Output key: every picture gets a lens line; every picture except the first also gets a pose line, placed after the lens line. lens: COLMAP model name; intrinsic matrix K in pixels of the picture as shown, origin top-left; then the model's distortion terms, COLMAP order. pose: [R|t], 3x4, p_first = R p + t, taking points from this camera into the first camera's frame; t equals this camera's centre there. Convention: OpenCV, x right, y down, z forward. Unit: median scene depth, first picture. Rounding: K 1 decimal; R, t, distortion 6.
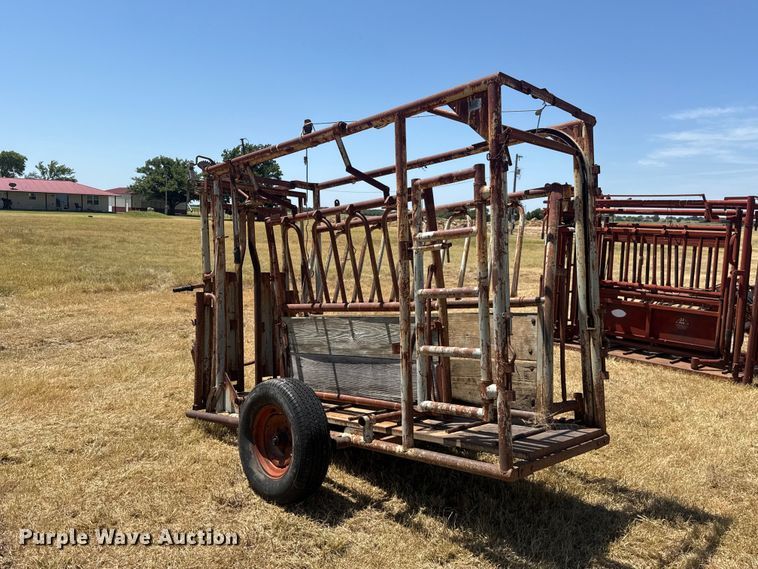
lens RADIAL K [[600.9, 0, 380.8], [0, 600.9, 281.0], [0, 0, 1]] dist [0.136337, -0.219763]
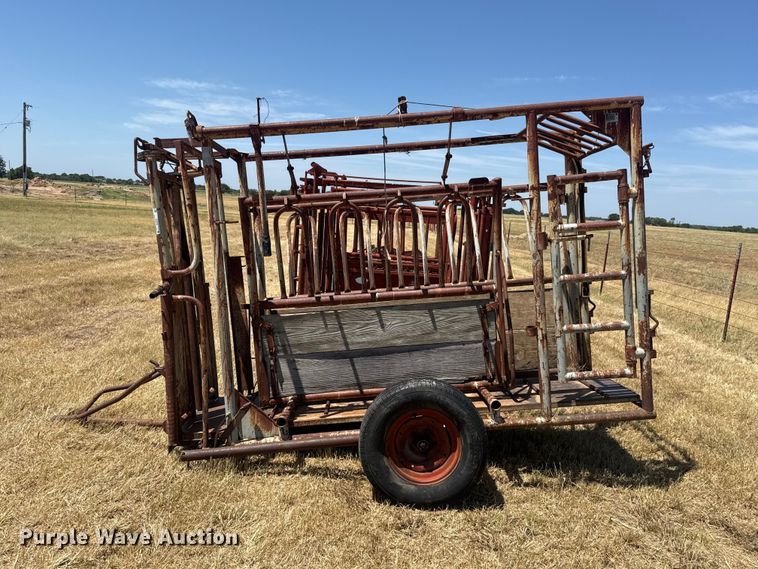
lens RADIAL K [[600.9, 0, 380.8], [0, 600.9, 281.0], [0, 0, 1]] dist [0.136337, -0.219763]
pose [[0.703371, -0.072325, 0.707134, -0.731455], [0.030266, 0.996955, 0.071863, -0.050740], [-0.710179, -0.029144, 0.703418, 0.334686]]
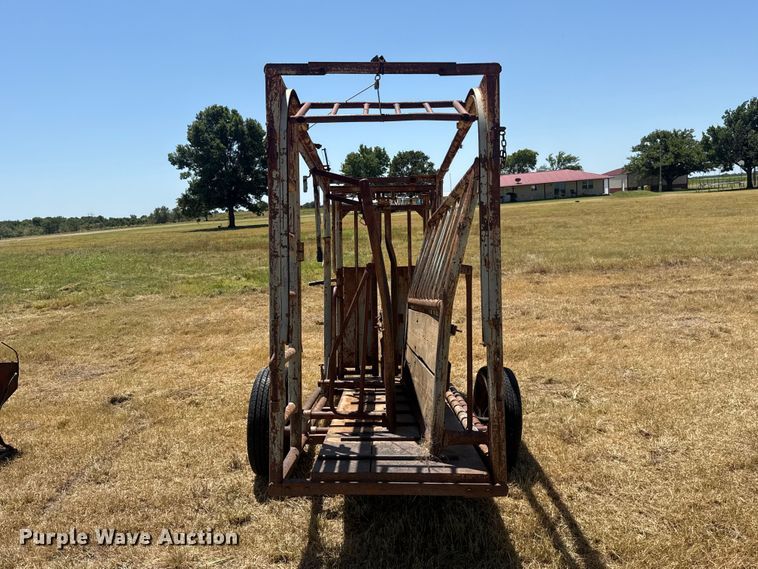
lens RADIAL K [[600.9, 0, 380.8], [0, 600.9, 281.0], [0, 0, 1]] dist [0.136337, -0.219763]
pose [[0.707442, 0.005634, -0.706749, 0.671773], [0.017605, 0.999518, 0.025590, -0.021471], [0.706553, -0.030545, 0.707001, 0.297986]]
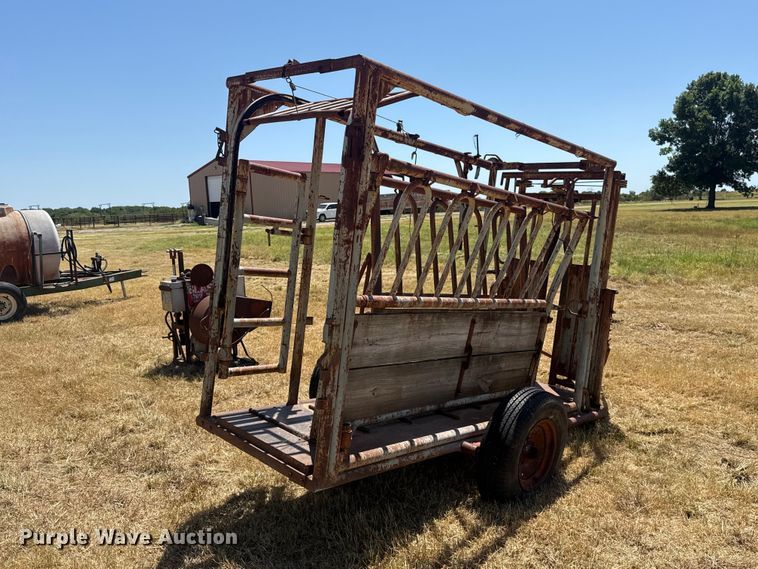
lens RADIAL K [[600.9, 0, 380.8], [0, 600.9, 281.0], [0, 0, 1]] dist [0.136337, -0.219763]
pose [[0.012839, 0.086628, -0.996158, 0.937163], [-0.072937, 0.993667, 0.085471, -0.060506], [0.997254, 0.071559, 0.019077, 0.876095]]
